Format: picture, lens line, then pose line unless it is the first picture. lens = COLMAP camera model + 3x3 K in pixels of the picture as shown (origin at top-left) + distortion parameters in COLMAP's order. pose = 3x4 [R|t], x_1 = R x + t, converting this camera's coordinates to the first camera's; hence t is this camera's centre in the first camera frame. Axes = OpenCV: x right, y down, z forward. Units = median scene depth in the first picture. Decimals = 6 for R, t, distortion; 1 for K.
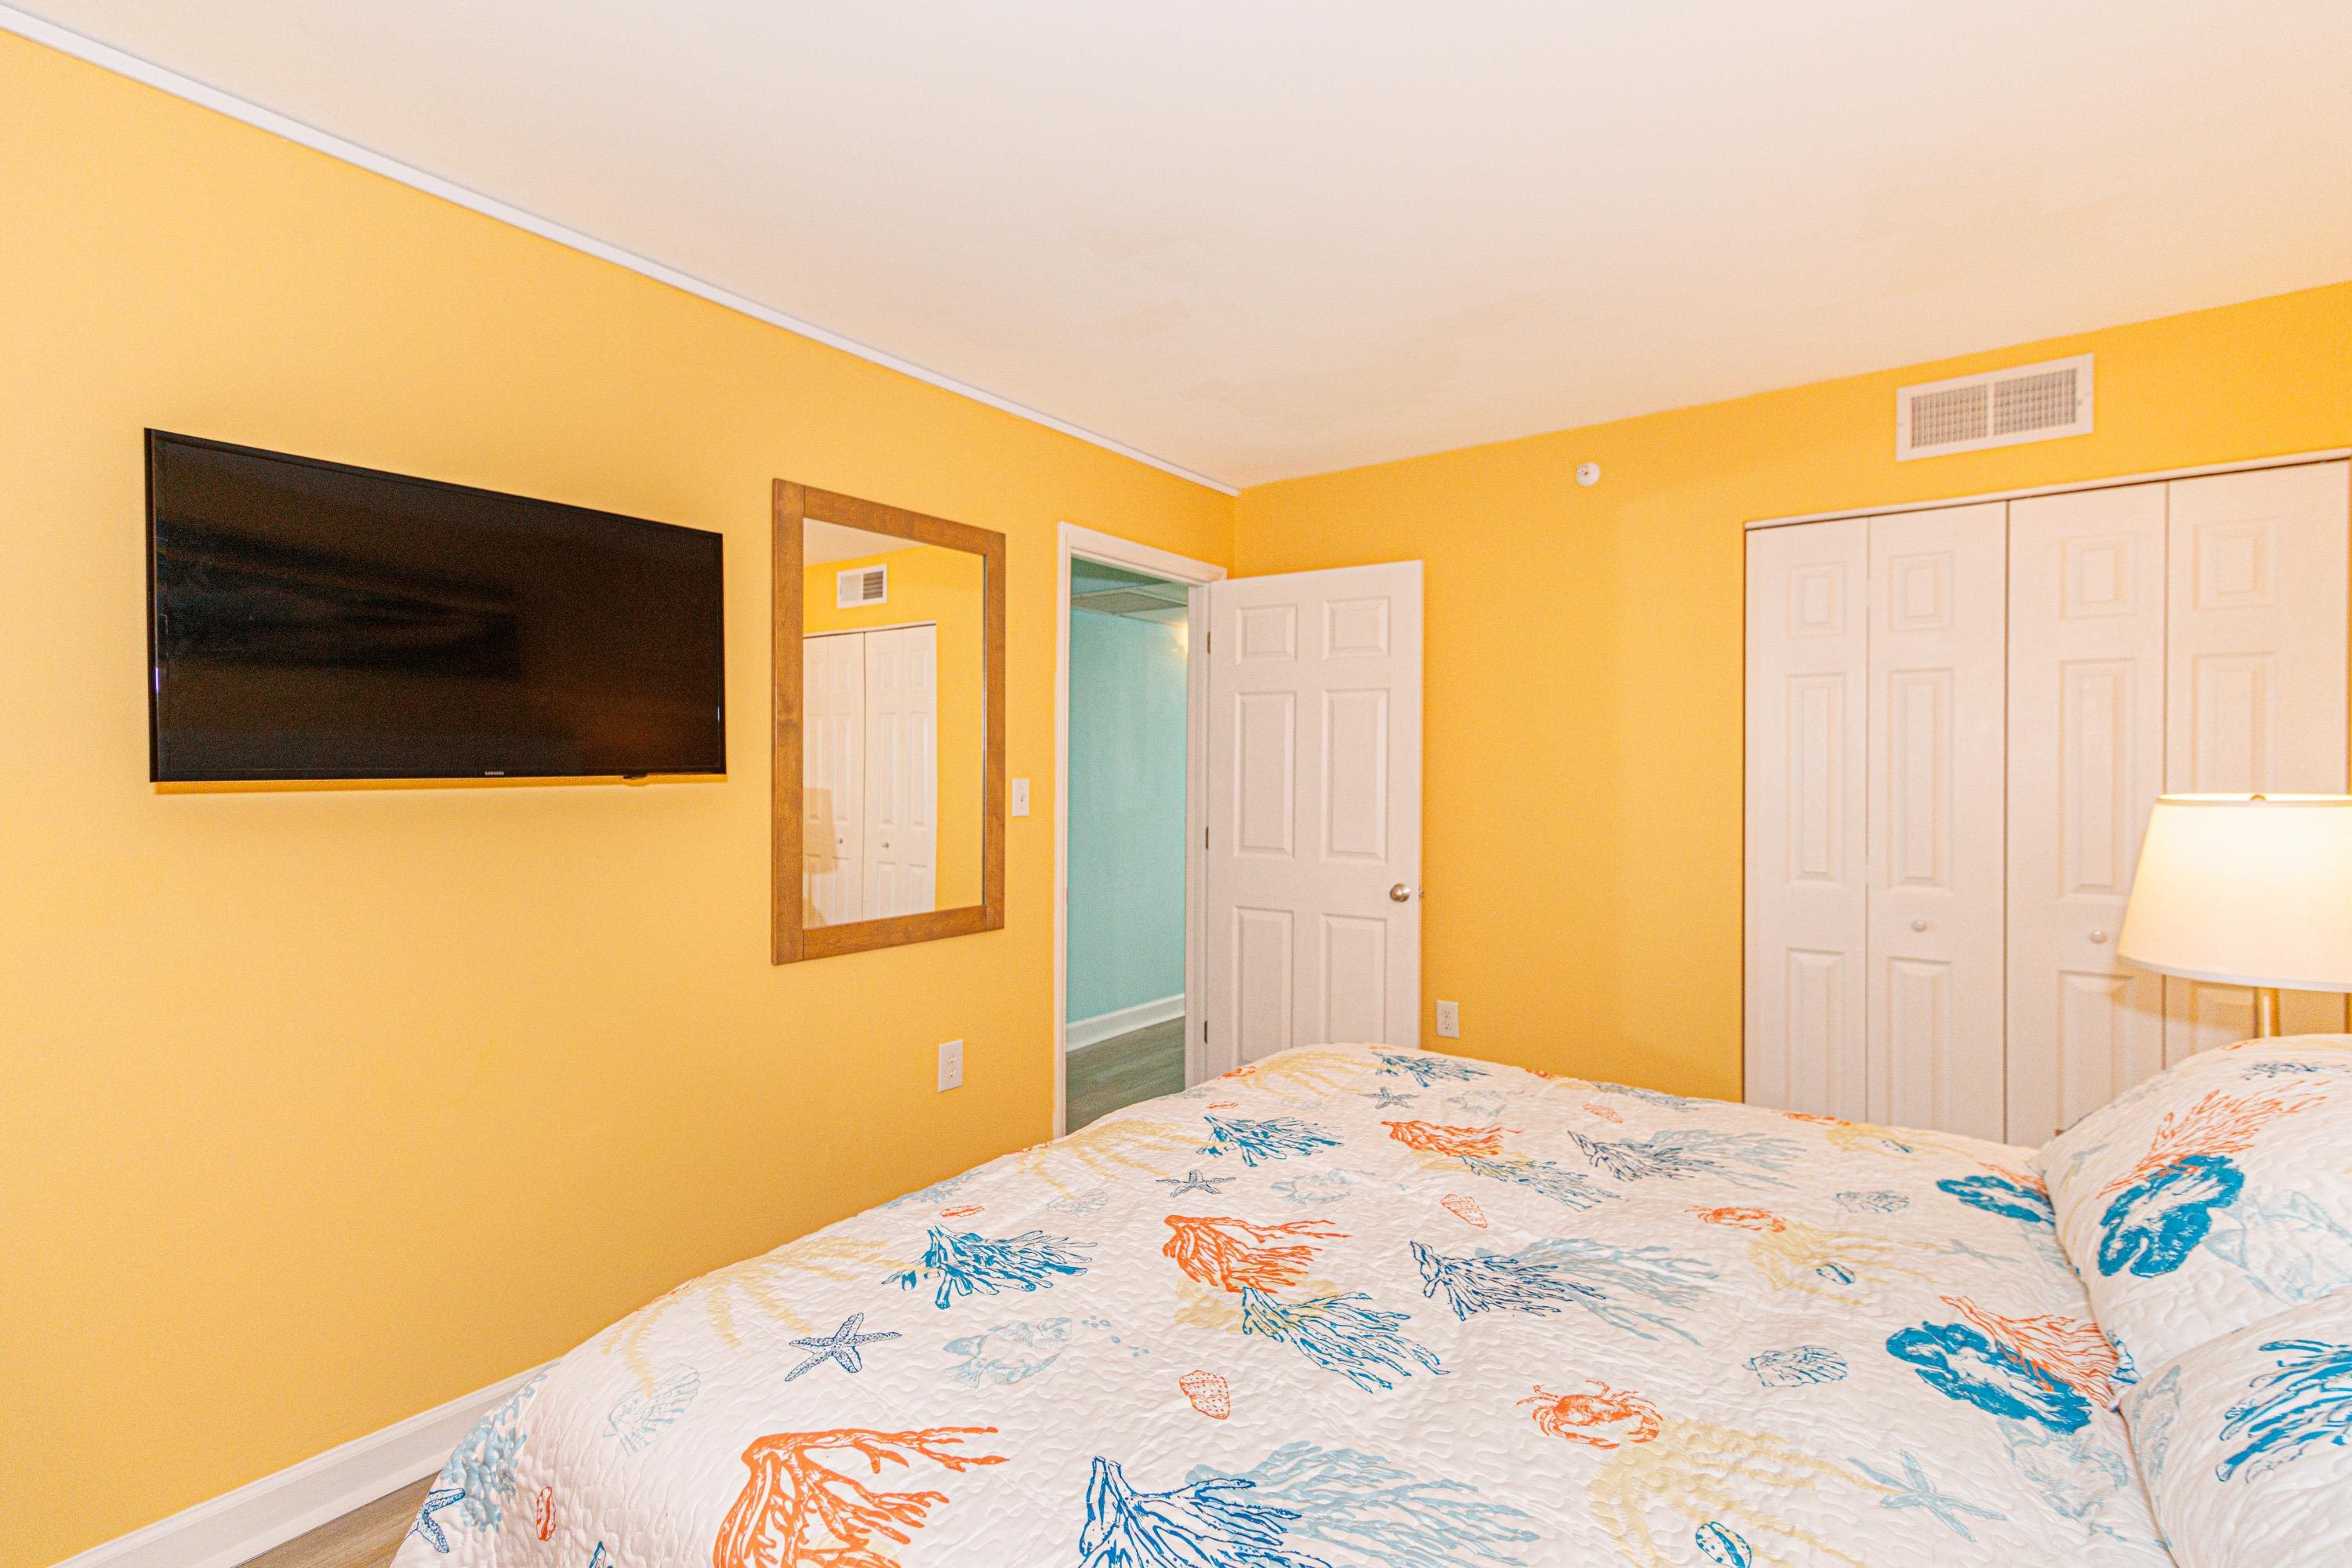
lens RADIAL K [[1080.0, 0, 1162.7], [0, 1080.0, 773.3], [0, 0, 1]] dist [0.001229, 0.001461]
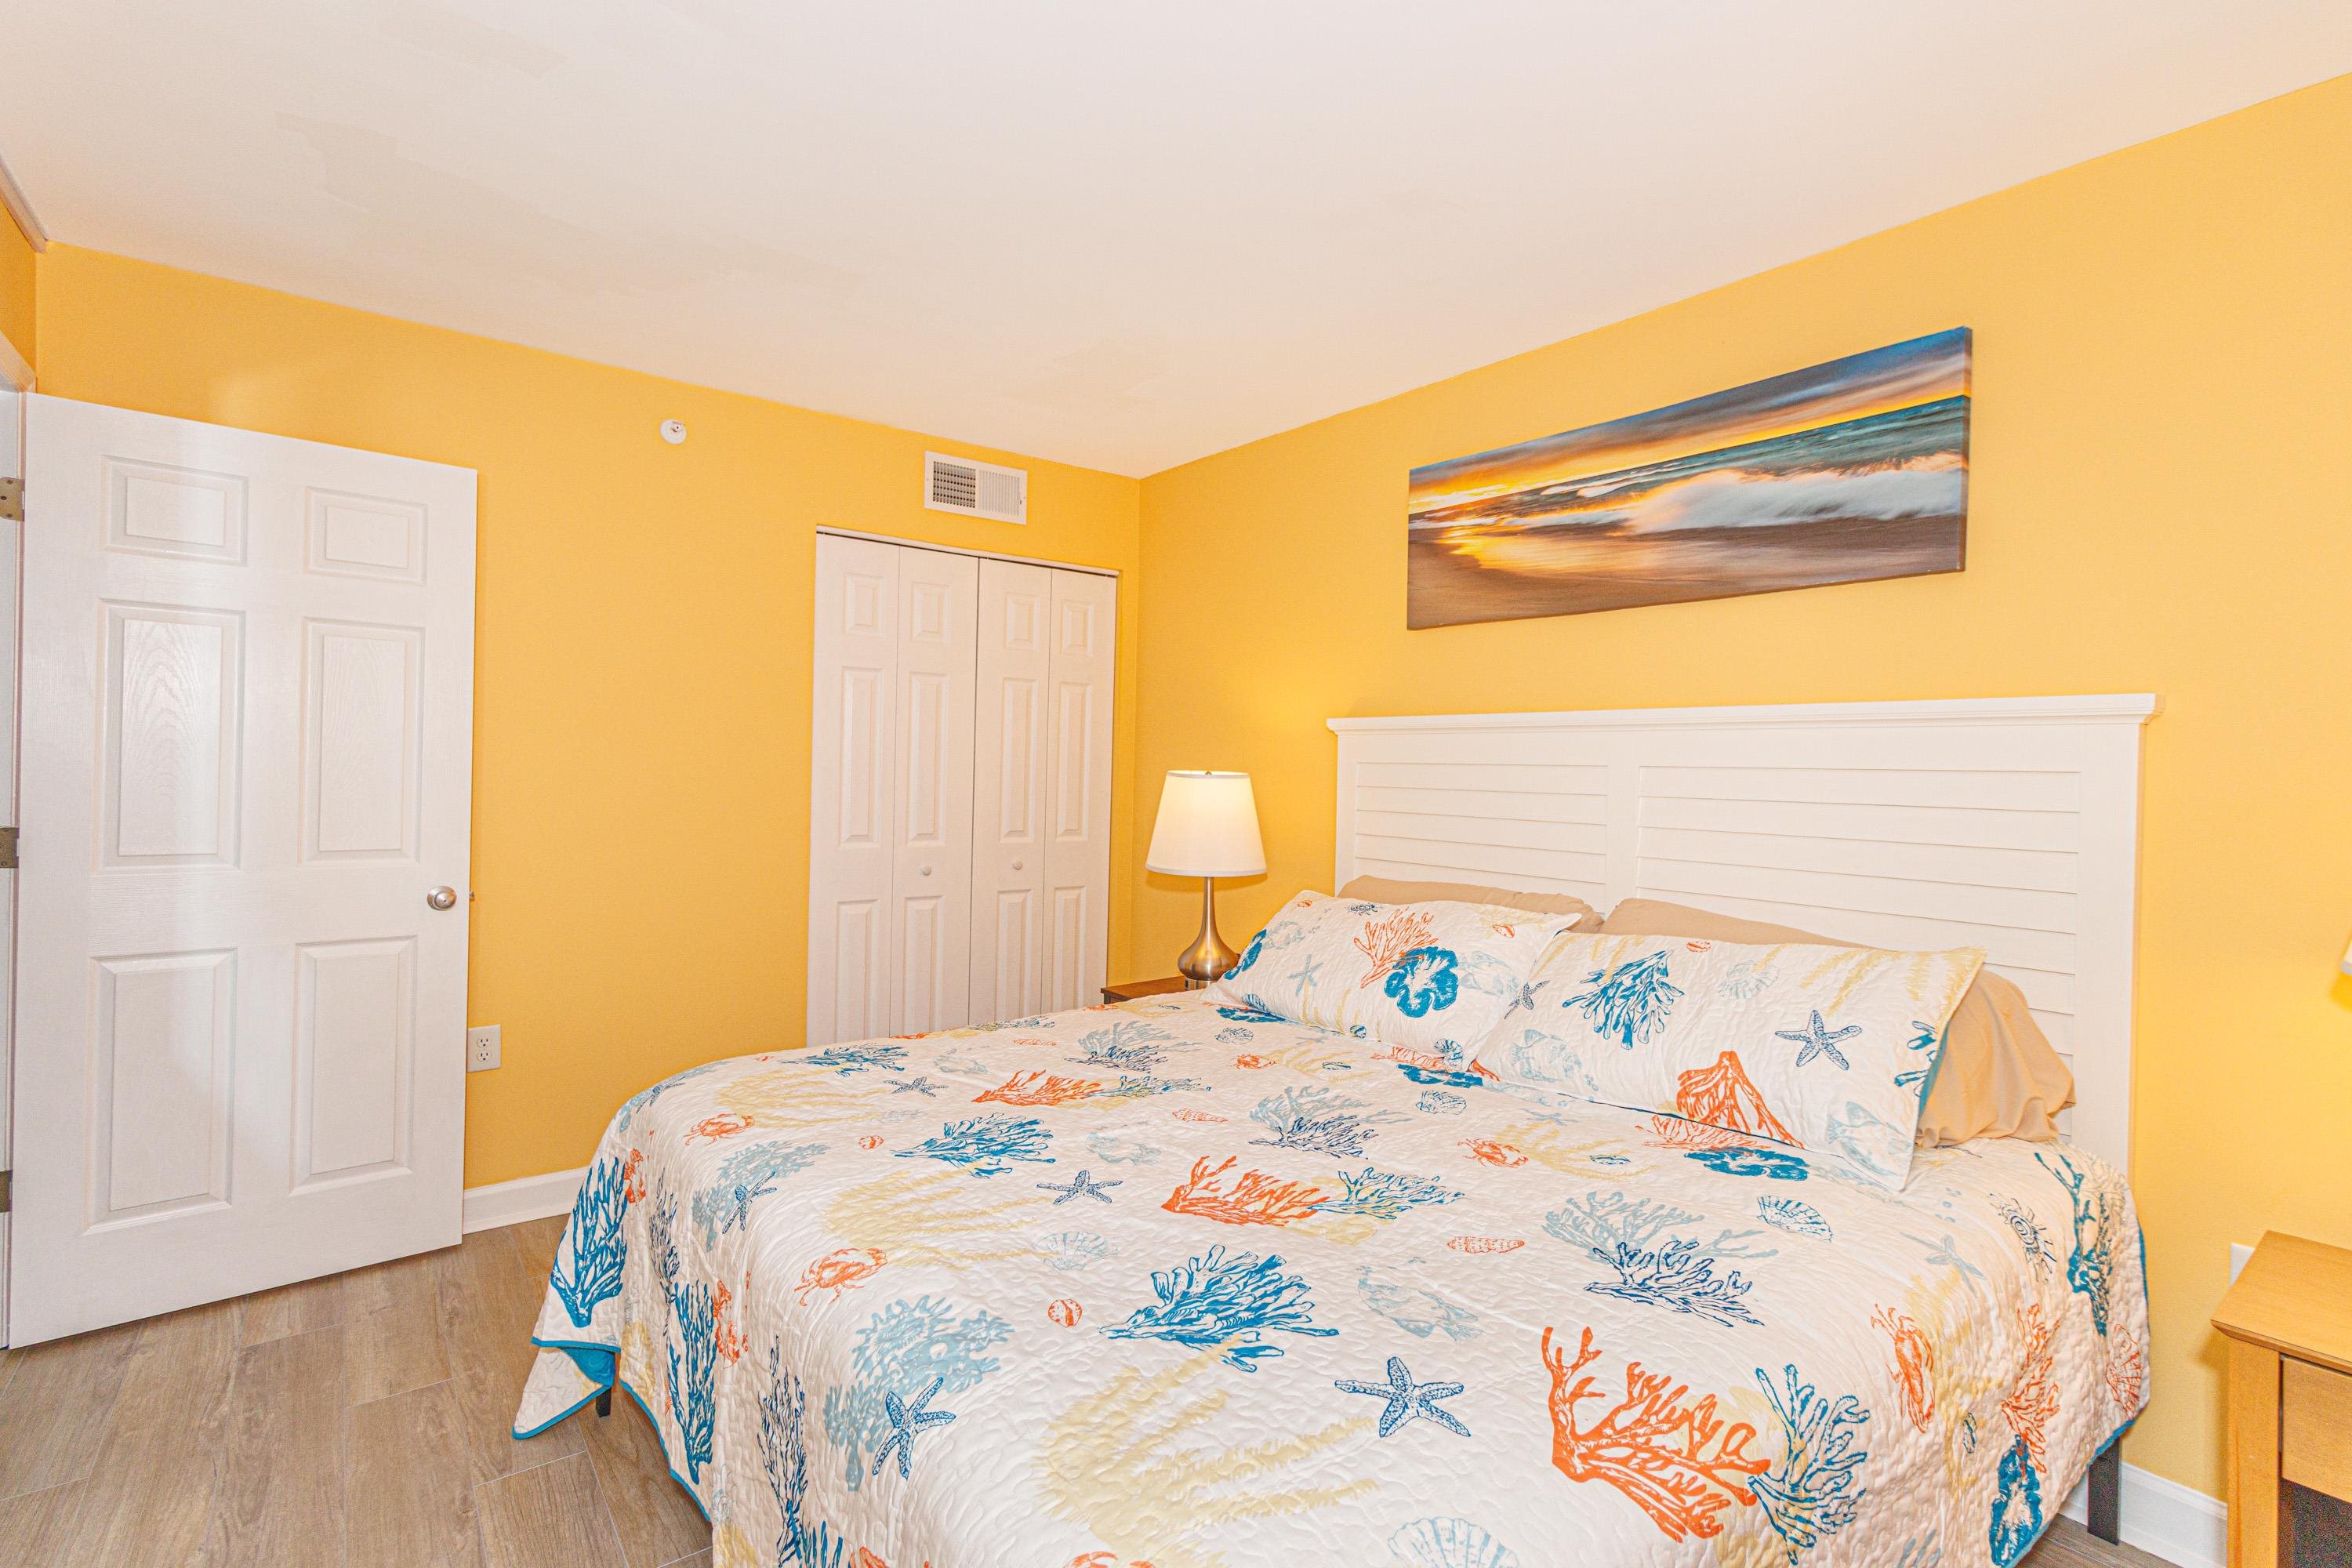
lens RADIAL K [[1085.3, 0, 1176.0], [0, 1085.3, 760.8], [0, 0, 1]] dist [-0.000005, 0.000133]
pose [[0.267631, 0.005954, 0.963503, -1.017313], [-0.023396, 0.999726, 0.000320, 0.004257], [-0.963237, -0.022628, 0.267697, 0.794796]]
